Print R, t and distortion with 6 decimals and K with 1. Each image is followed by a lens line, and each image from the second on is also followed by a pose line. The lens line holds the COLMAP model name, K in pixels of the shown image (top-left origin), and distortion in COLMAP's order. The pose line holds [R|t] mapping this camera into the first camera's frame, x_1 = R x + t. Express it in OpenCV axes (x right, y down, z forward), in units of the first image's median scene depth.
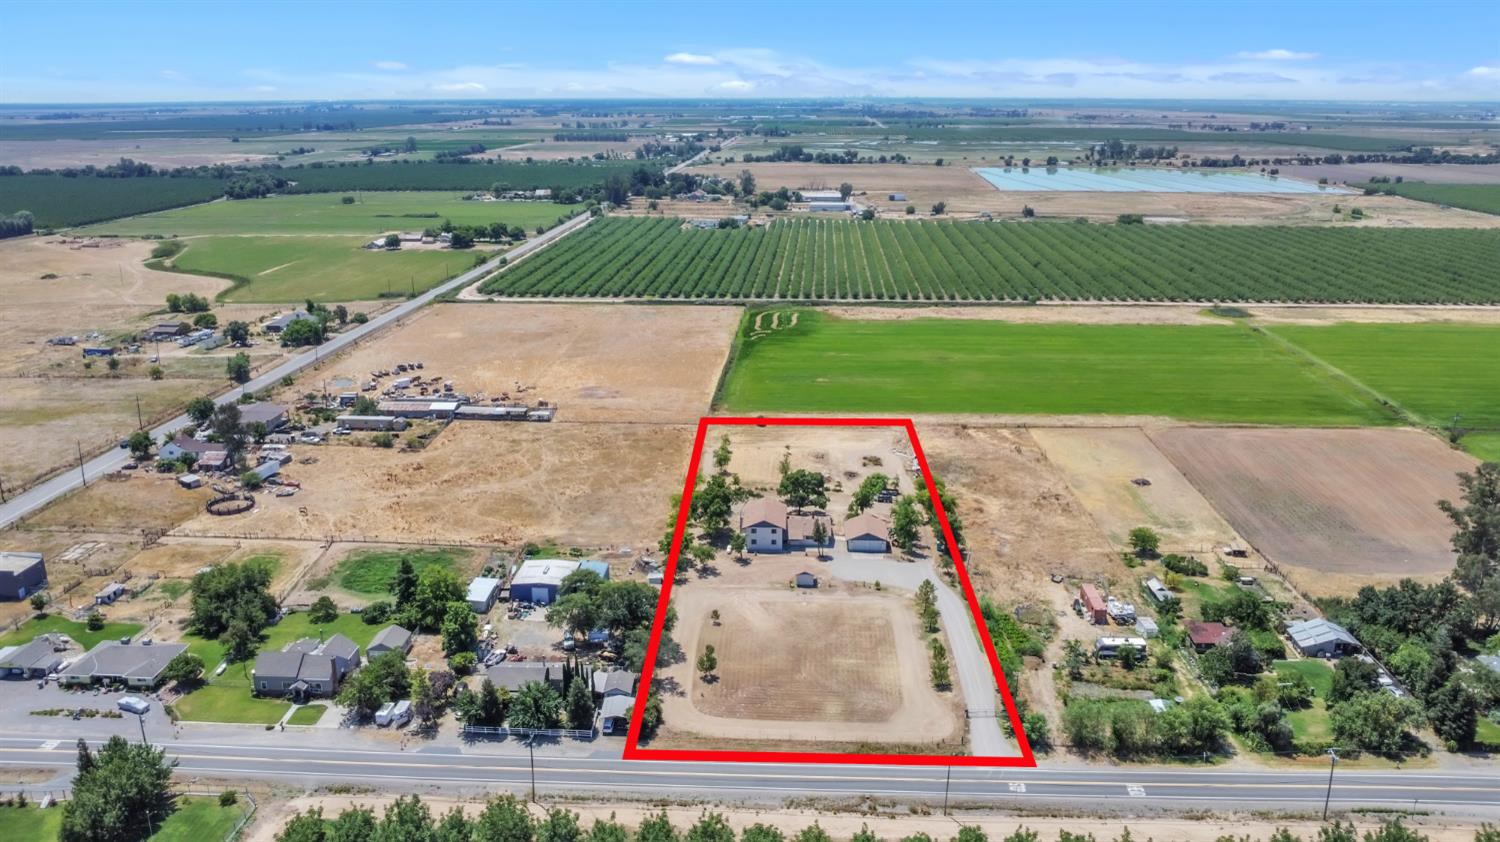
lens RADIAL K [[1108.4, 0, 751.1], [0, 1108.4, 400.9], [0, 0, 1]] dist [-0.028822, -0.009292]
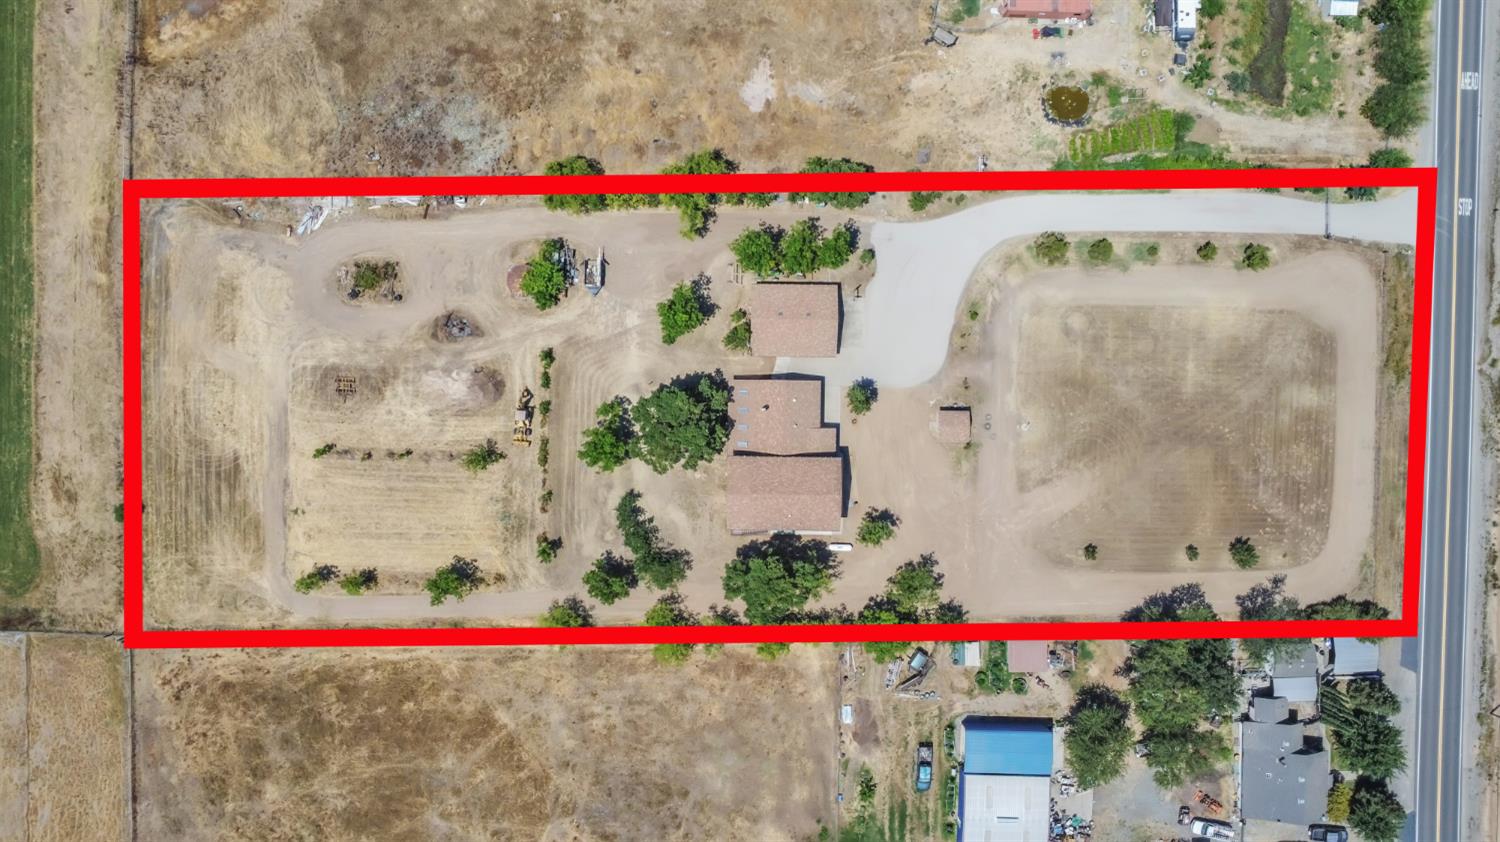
lens RADIAL K [[1108.4, 0, 751.1], [0, 1108.4, 400.9], [0, 0, 1]] dist [-0.028822, -0.009292]
pose [[-0.030621, -0.999397, -0.016359, 0.078650], [0.270228, -0.024035, 0.962496, -0.507687], [-0.962309, 0.025052, 0.270801, 0.954571]]
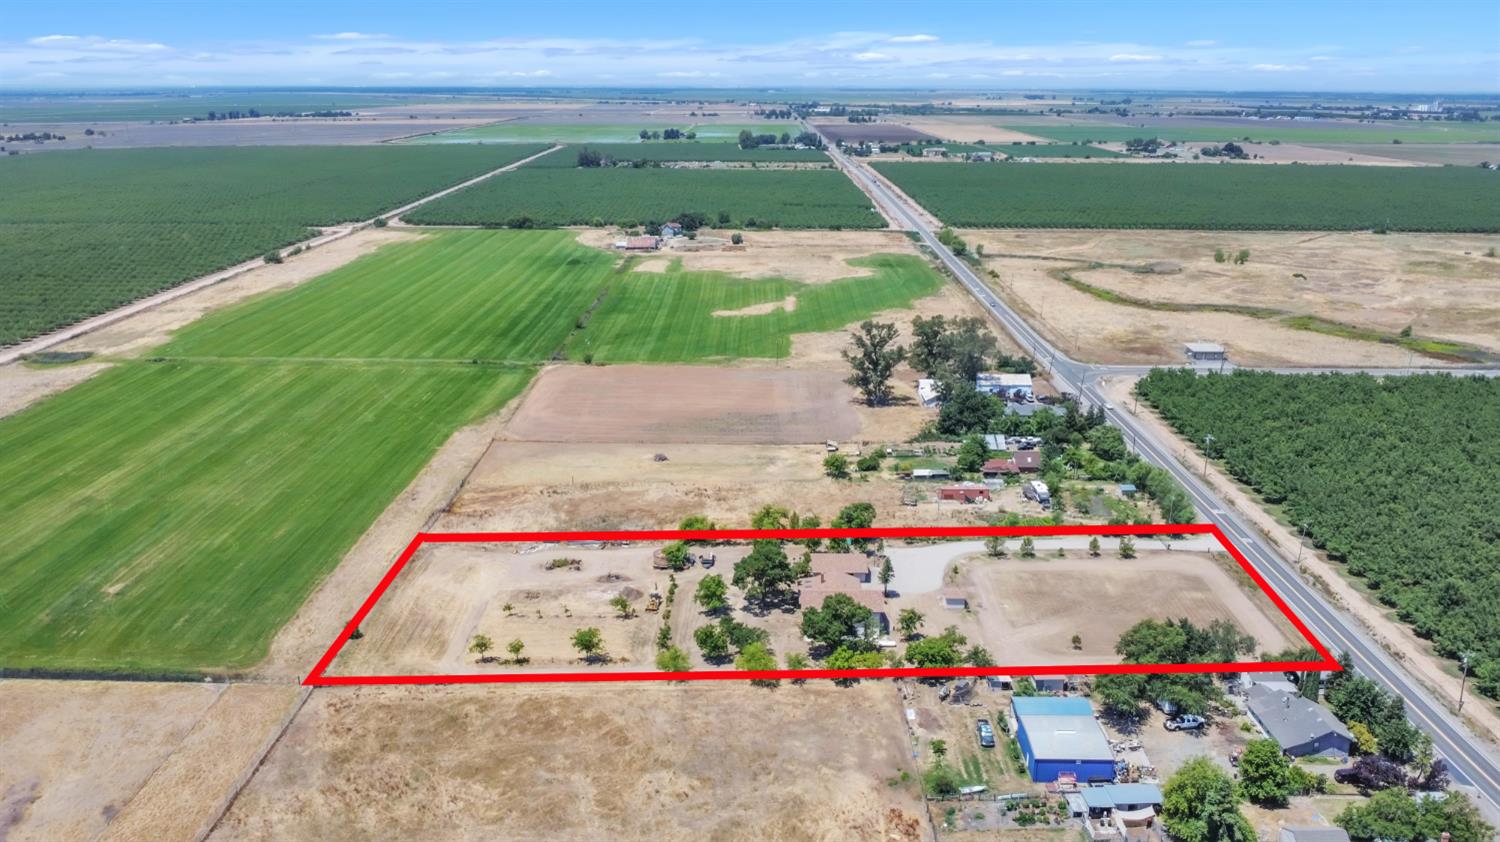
lens RADIAL K [[1108.4, 0, 751.1], [0, 1108.4, 400.9], [0, 0, 1]] dist [-0.028822, -0.009292]
pose [[-0.037938, -0.274205, 0.960923, -0.807804], [0.271259, 0.922682, 0.274002, -0.302406], [-0.961758, 0.271054, 0.039376, 1.102157]]
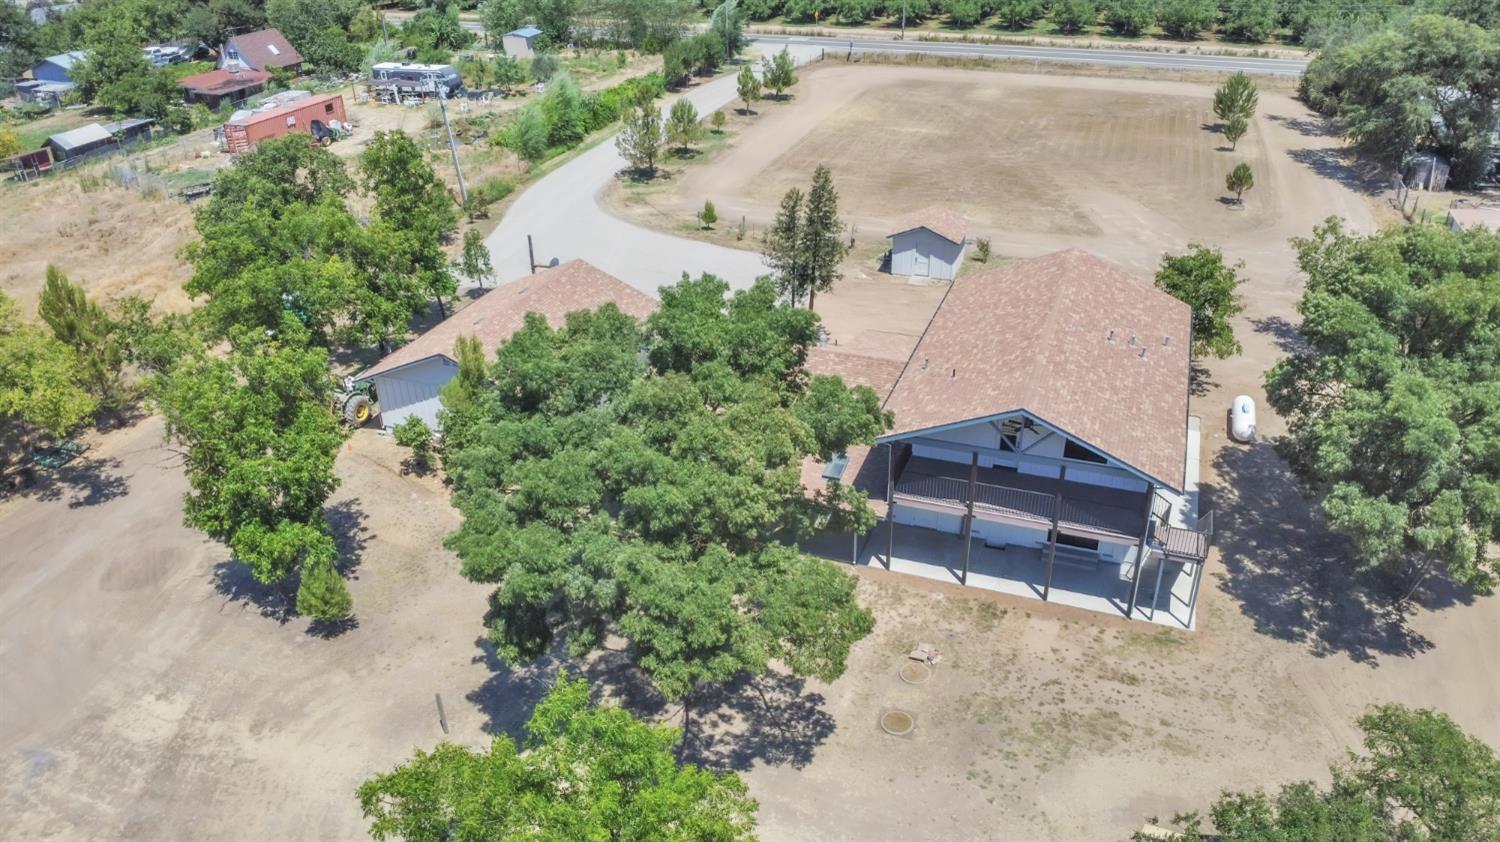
lens RADIAL K [[1108.4, 0, 751.1], [0, 1108.4, 400.9], [0, 0, 1]] dist [-0.028822, -0.009292]
pose [[-0.951778, -0.122421, 0.281304, 0.008409], [0.104736, 0.732182, 0.673008, -0.006319], [-0.288356, 0.670017, -0.684052, 1.253756]]
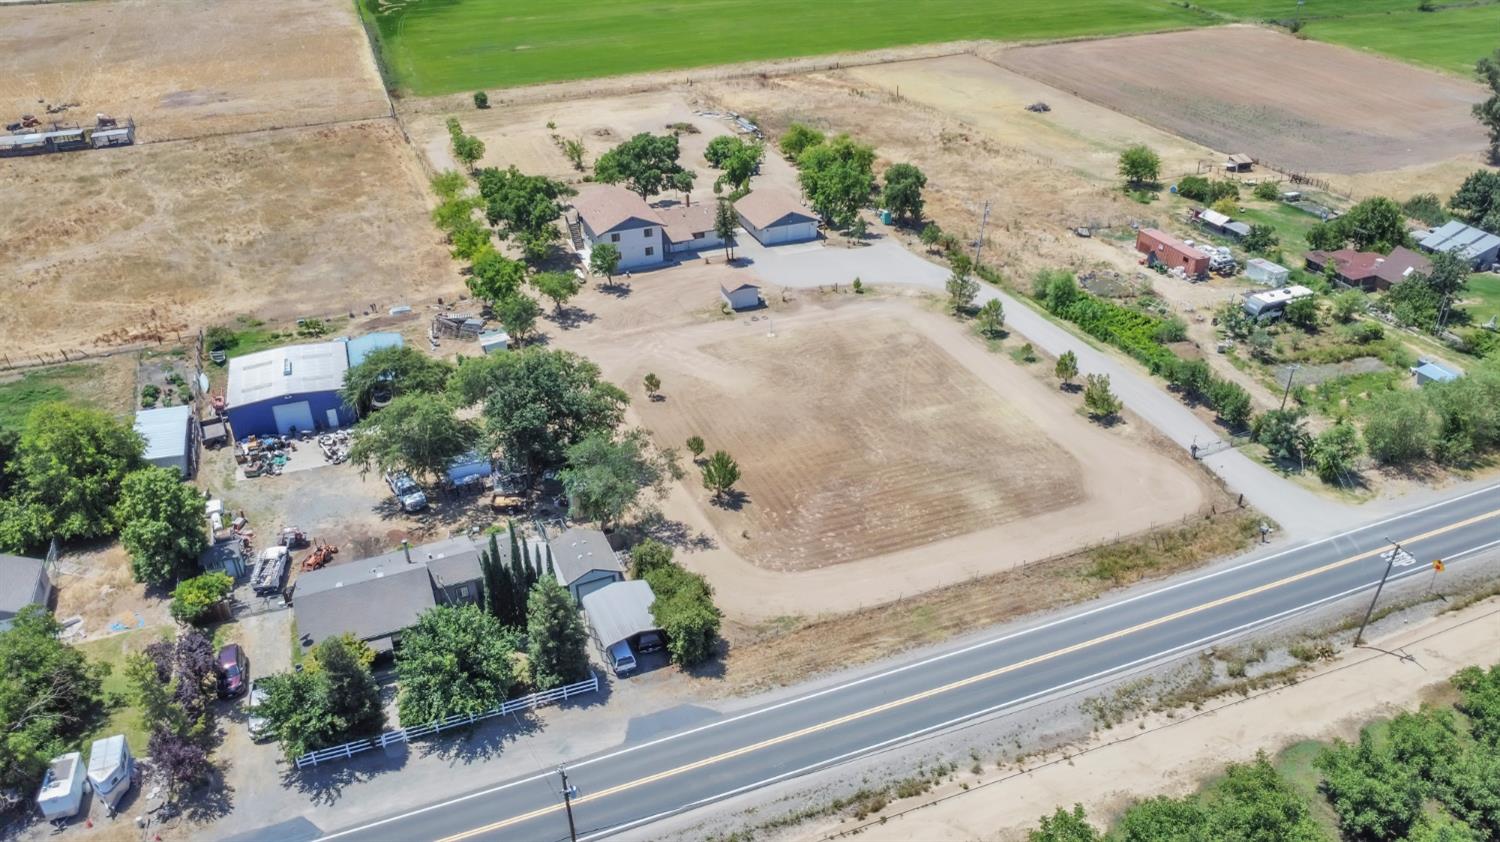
lens RADIAL K [[1108.4, 0, 751.1], [0, 1108.4, 400.9], [0, 0, 1]] dist [-0.028822, -0.009292]
pose [[0.912228, -0.208245, 0.352808, -0.171503], [0.121857, 0.960120, 0.251636, 0.066137], [-0.391141, -0.186558, 0.901224, 0.457729]]
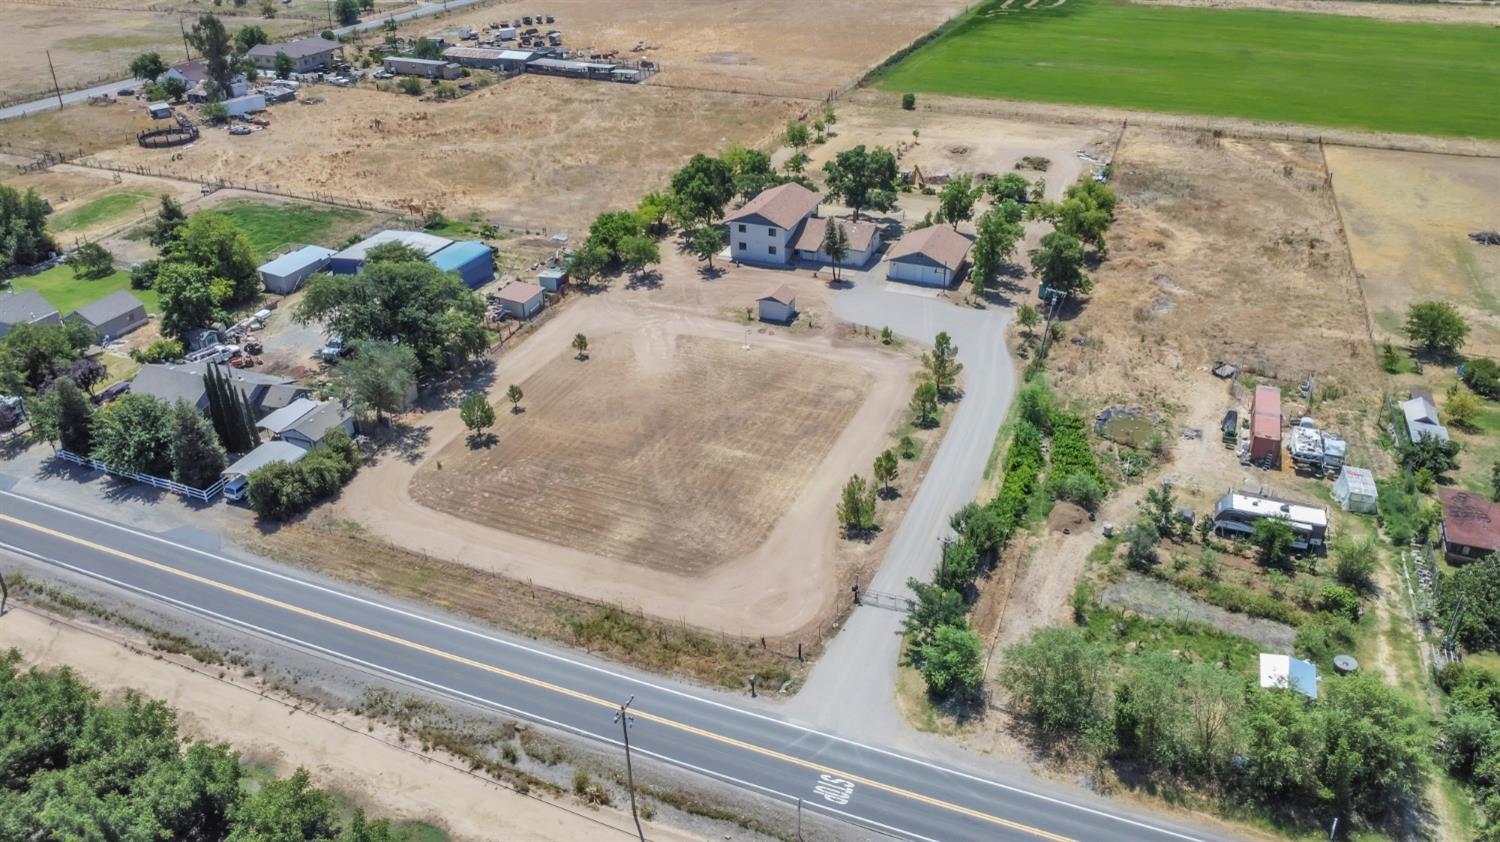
lens RADIAL K [[1108.4, 0, 751.1], [0, 1108.4, 400.9], [0, 0, 1]] dist [-0.028822, -0.009292]
pose [[0.941483, 0.152842, -0.300414, 0.227541], [-0.083875, 0.969479, 0.230381, 0.072795], [0.326457, -0.191703, 0.925568, 0.436811]]
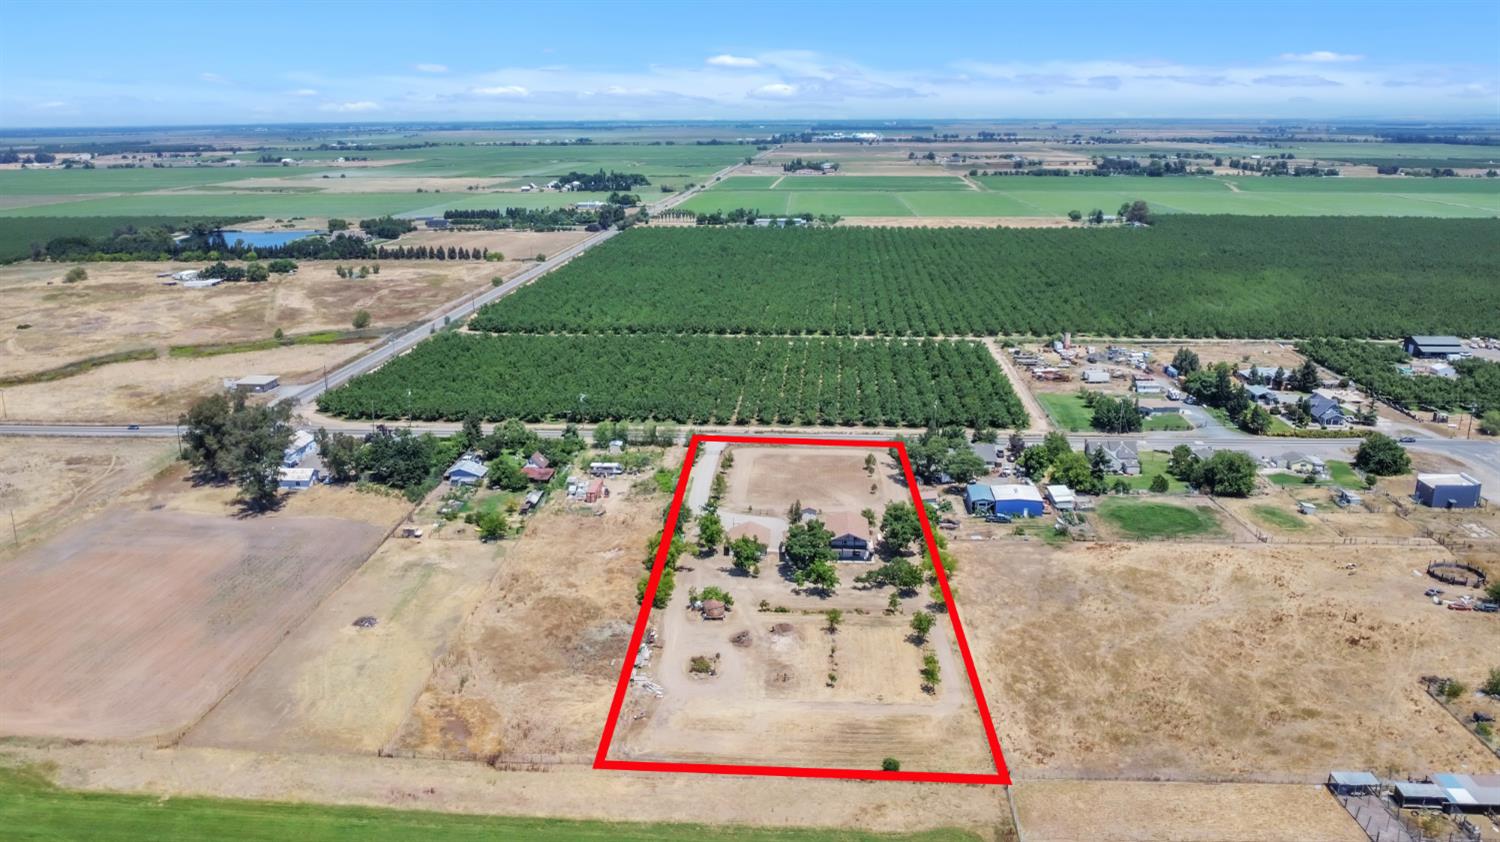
lens RADIAL K [[1108.4, 0, 751.1], [0, 1108.4, 400.9], [0, 0, 1]] dist [-0.028822, -0.009292]
pose [[-0.999874, 0.001774, 0.015794, 0.093943], [0.009473, 0.864460, 0.502612, -0.562919], [-0.012762, 0.502698, -0.864368, 2.019342]]
